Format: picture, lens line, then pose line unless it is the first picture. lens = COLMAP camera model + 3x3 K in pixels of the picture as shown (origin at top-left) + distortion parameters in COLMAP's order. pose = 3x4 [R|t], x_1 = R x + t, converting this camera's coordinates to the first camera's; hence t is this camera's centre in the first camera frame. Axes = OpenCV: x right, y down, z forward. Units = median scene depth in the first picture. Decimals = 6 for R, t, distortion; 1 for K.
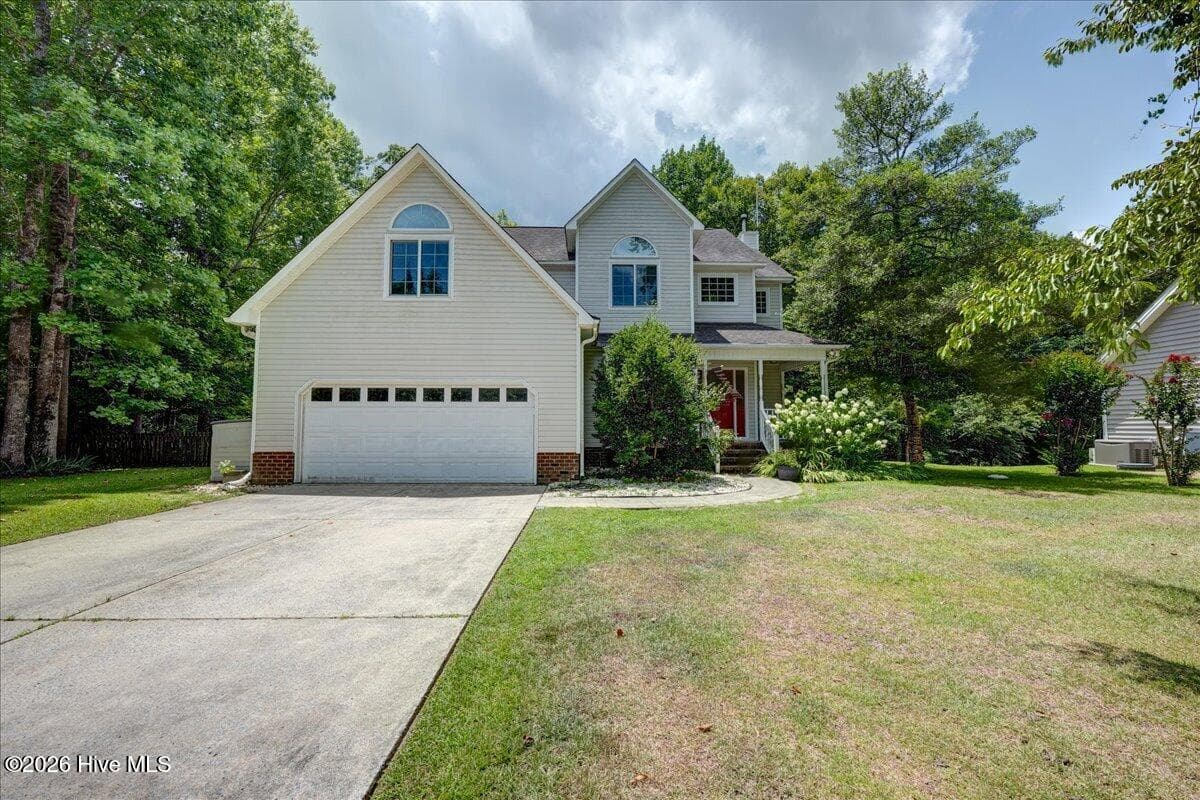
lens RADIAL K [[480.7, 0, 595.6], [0, 480.7, 409.3], [0, 0, 1]] dist [-0.008501, 0.000114]
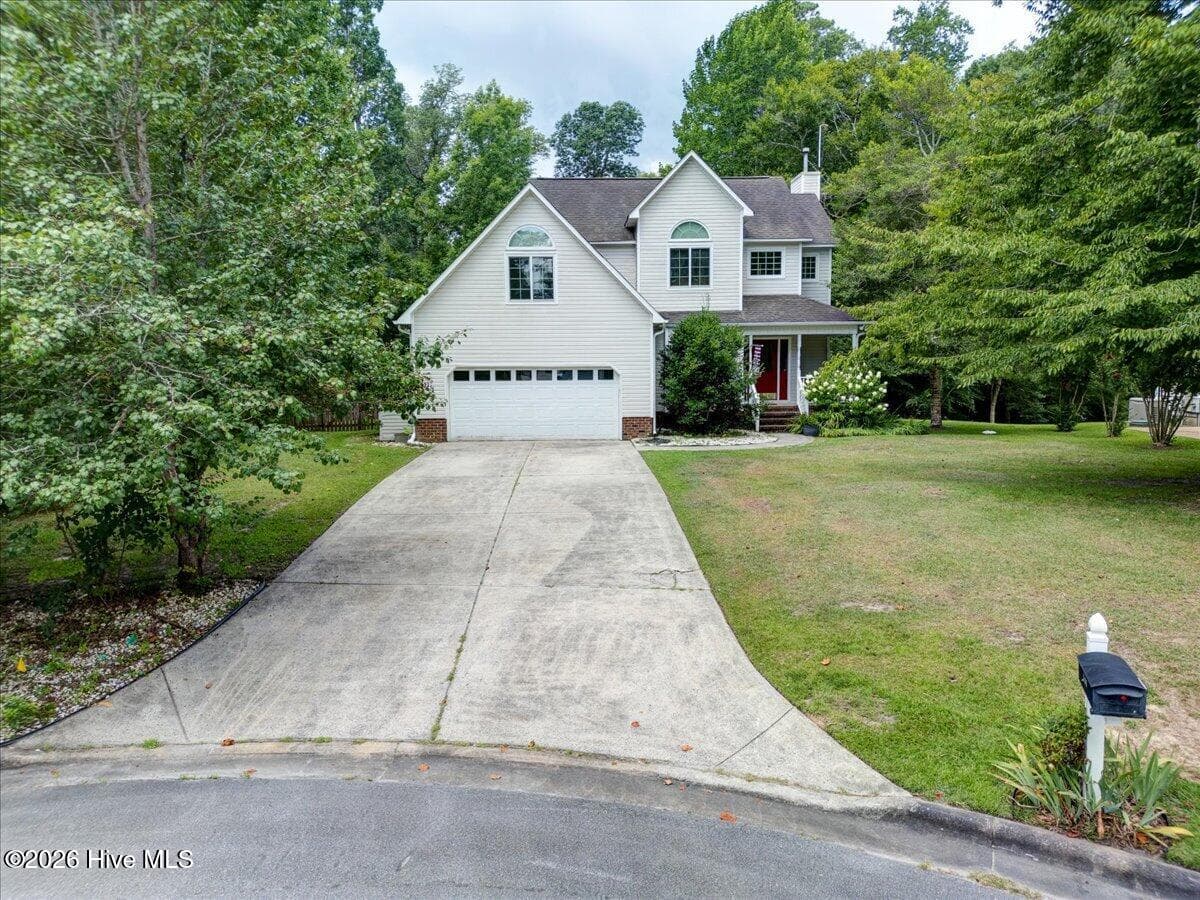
lens RADIAL K [[861.5, 0, 595.5], [0, 861.5, 455.8], [0, 0, 1]] dist [0.047286, -0.028929]
pose [[0.999910, -0.010068, 0.008921, -0.201396], [0.008672, 0.989452, 0.144604, -0.141873], [-0.010283, -0.144514, 0.989449, -1.313859]]
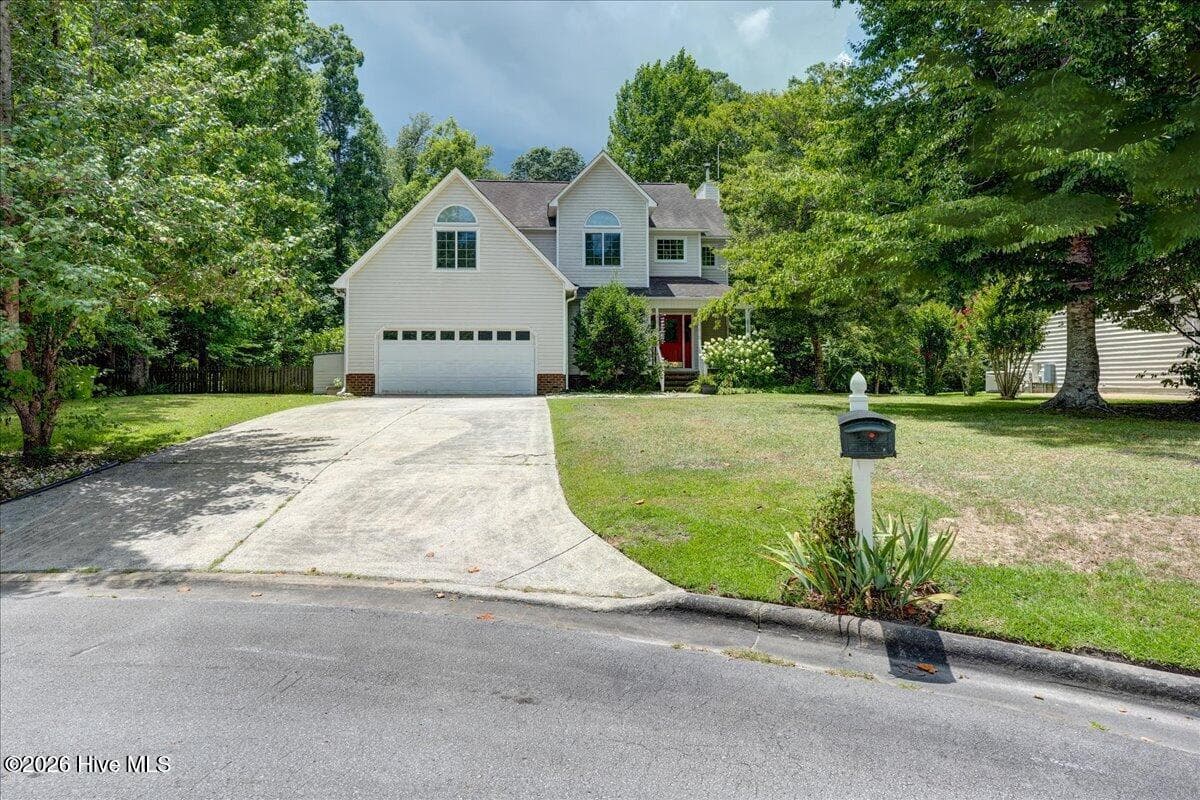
lens RADIAL K [[748.3, 0, 588.5], [0, 748.3, 368.4], [0, 0, 1]] dist [0.000335, 0.002734]
pose [[0.998793, -0.002340, 0.049056, -0.068878], [0.001319, 0.999782, 0.020825, 0.021573], [-0.049094, -0.020736, 0.998579, -1.231238]]
